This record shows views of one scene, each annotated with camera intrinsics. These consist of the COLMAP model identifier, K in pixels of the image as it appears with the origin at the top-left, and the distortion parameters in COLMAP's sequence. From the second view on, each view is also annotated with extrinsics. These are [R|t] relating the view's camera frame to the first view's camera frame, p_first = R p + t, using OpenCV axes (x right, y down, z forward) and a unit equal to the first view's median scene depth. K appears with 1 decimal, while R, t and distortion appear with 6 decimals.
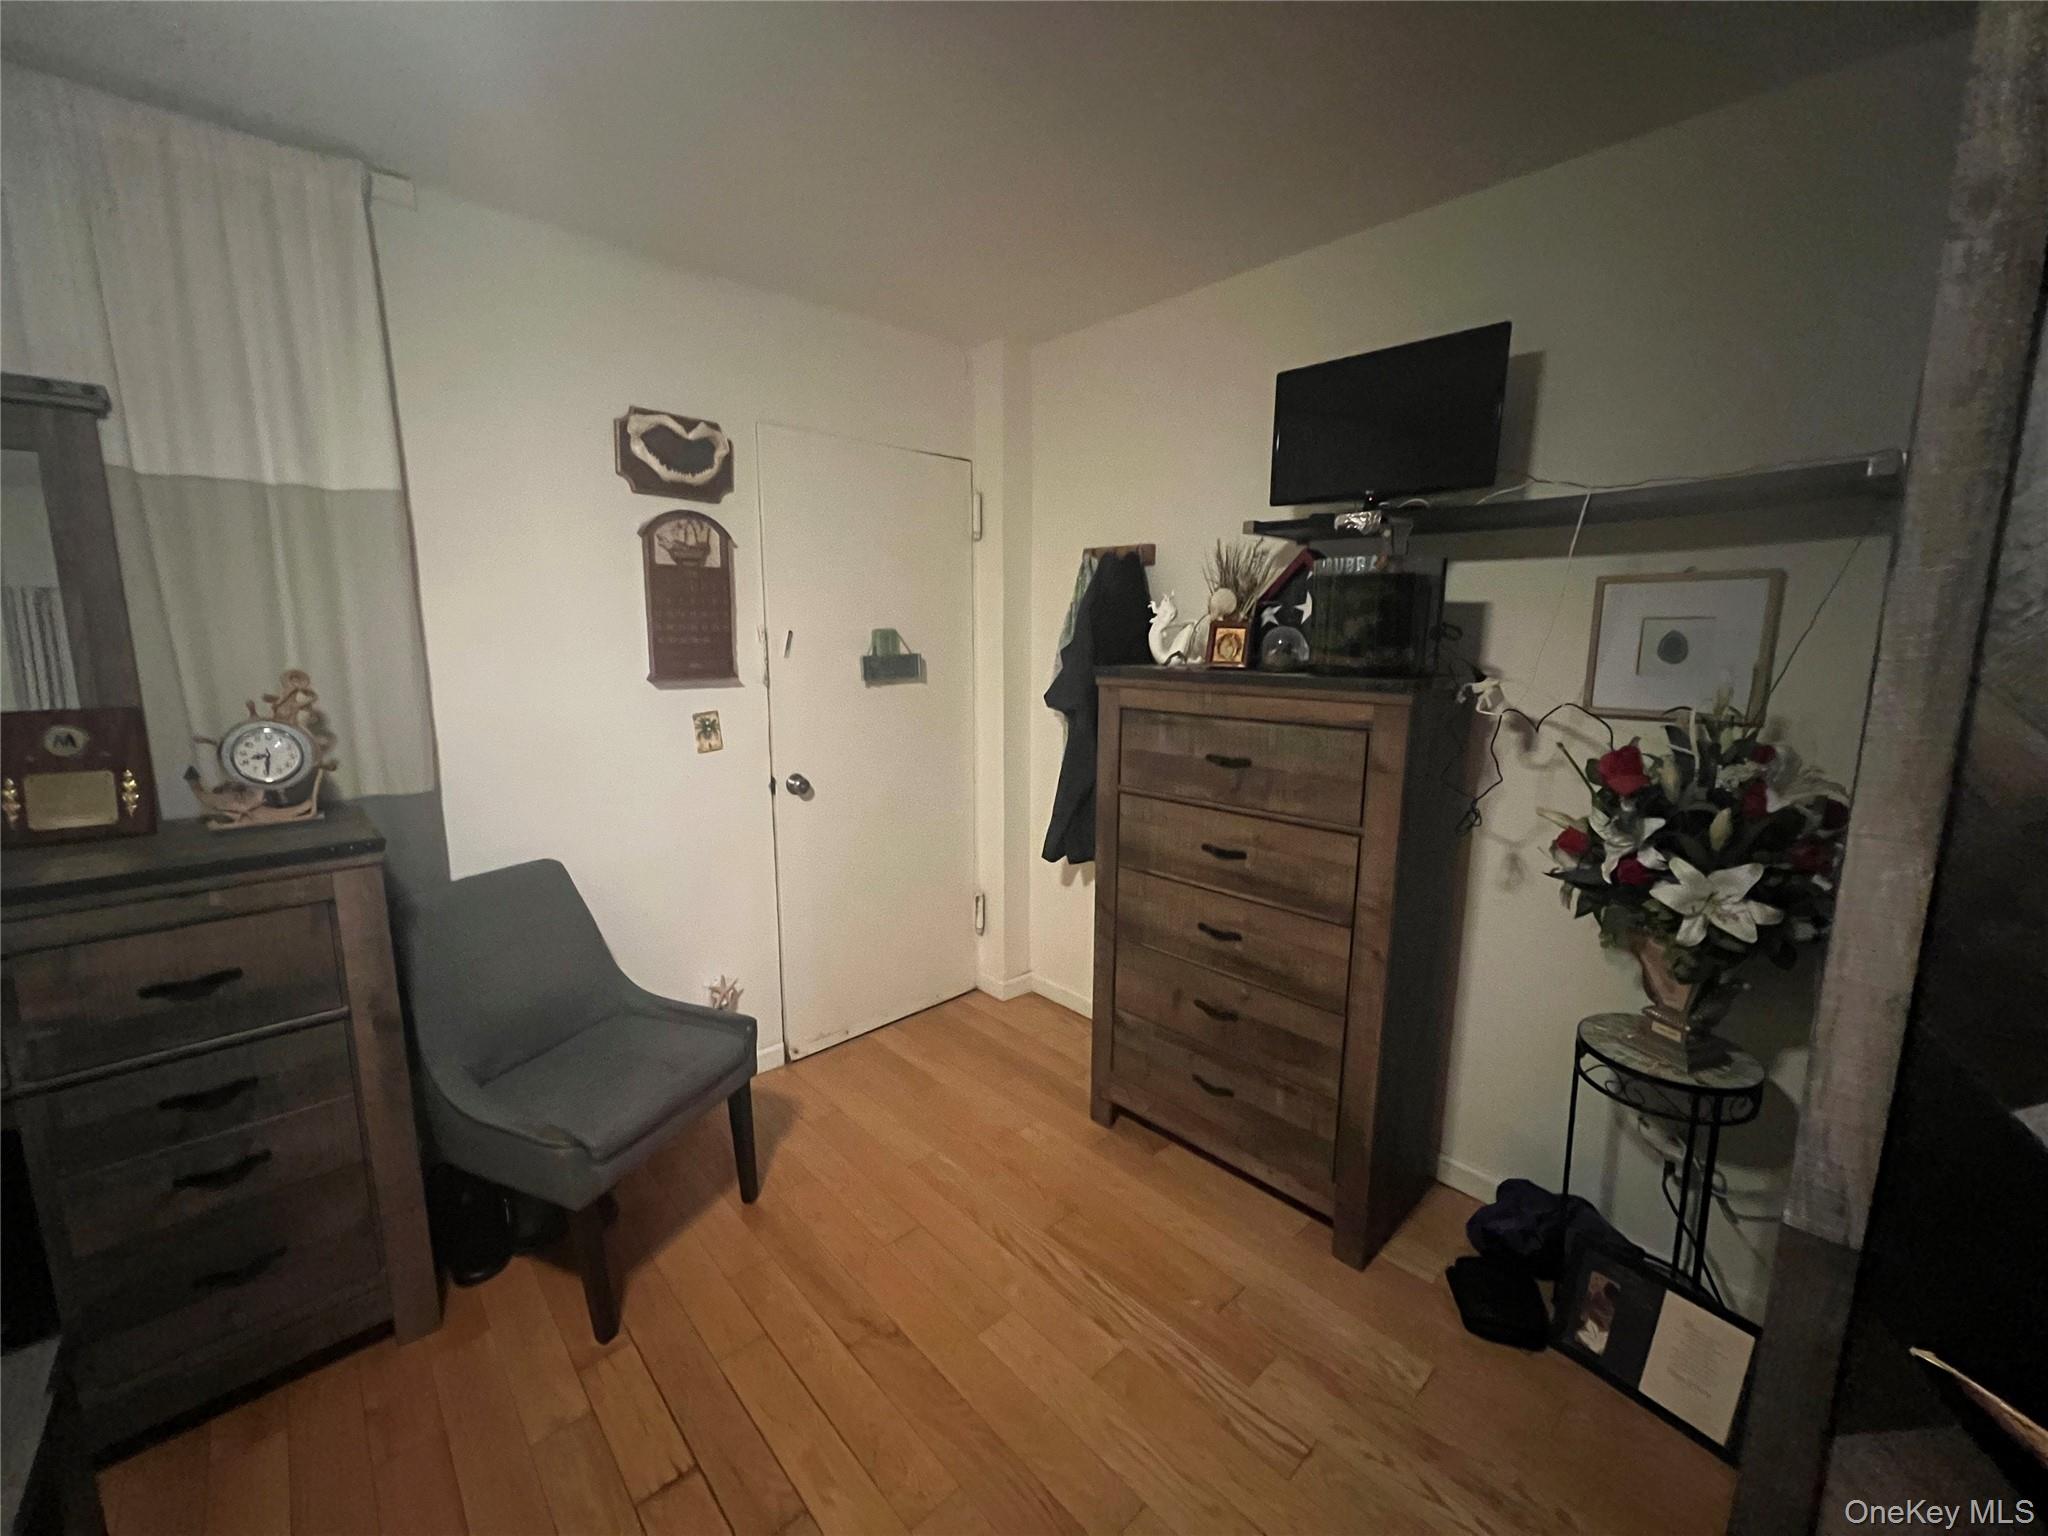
lens RADIAL K [[823.4, 0, 1024.0], [0, 823.4, 768.0], [0, 0, 1]] dist [-0.001125, -0.000170]
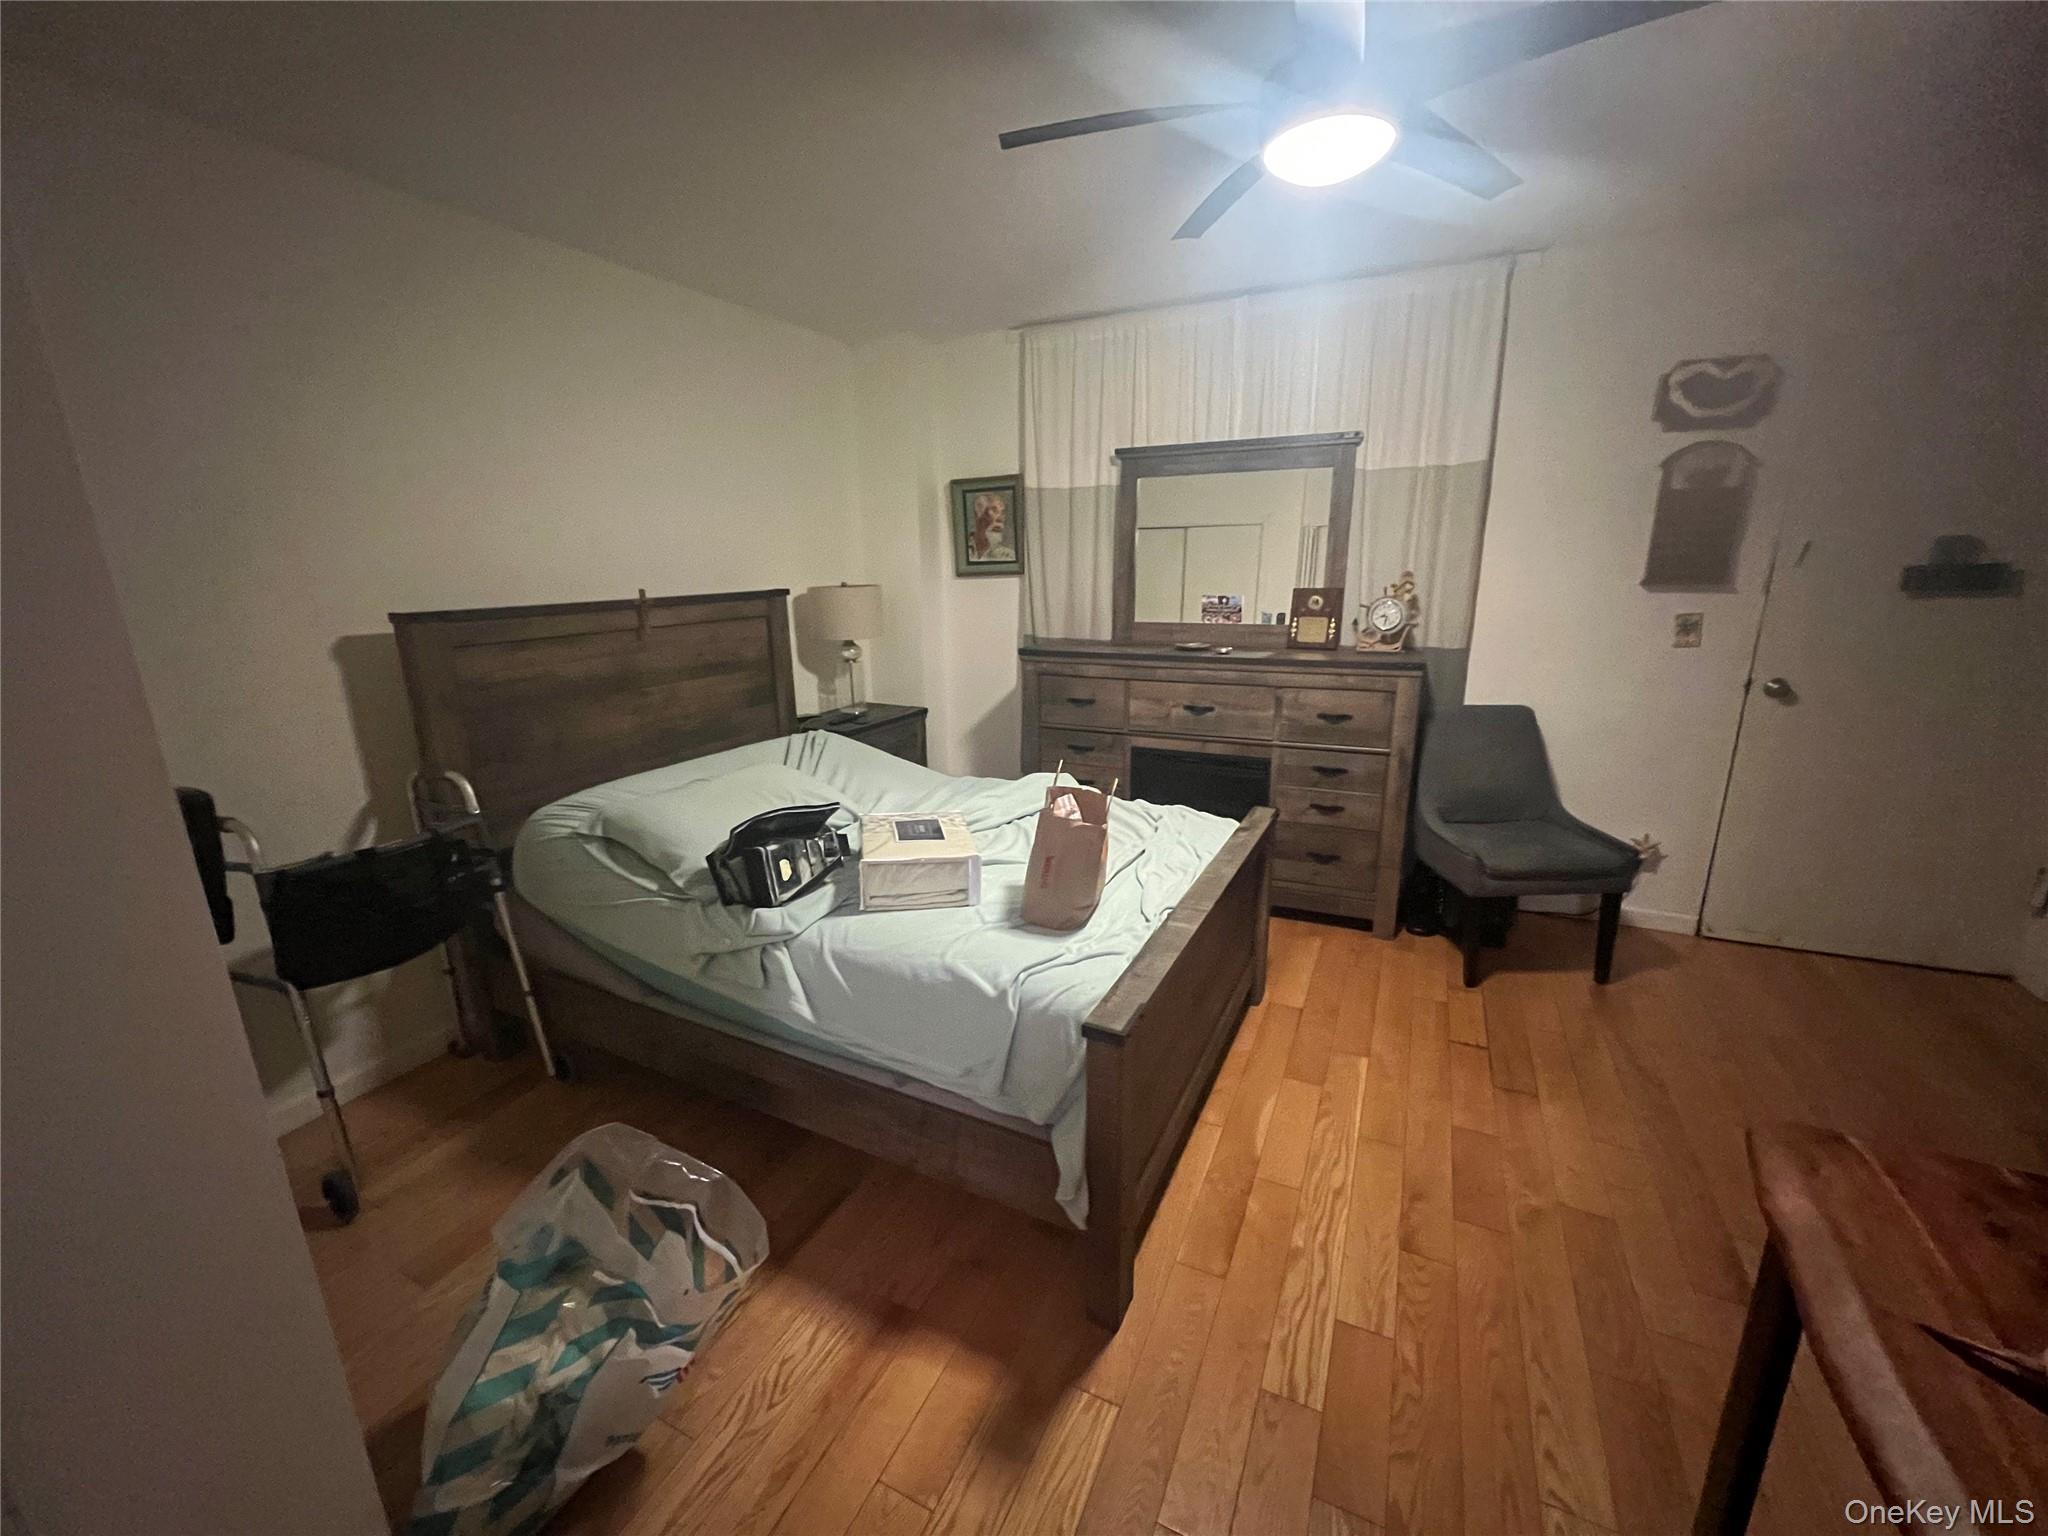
lens RADIAL K [[823.4, 0, 1024.0], [0, 823.4, 768.0], [0, 0, 1]] dist [-0.001125, -0.000170]
pose [[0.373606, 0.228925, -0.898895, 0.494536], [-0.130142, 0.972419, 0.193558, 0.058756], [0.918412, 0.044669, 0.393095, -0.446586]]
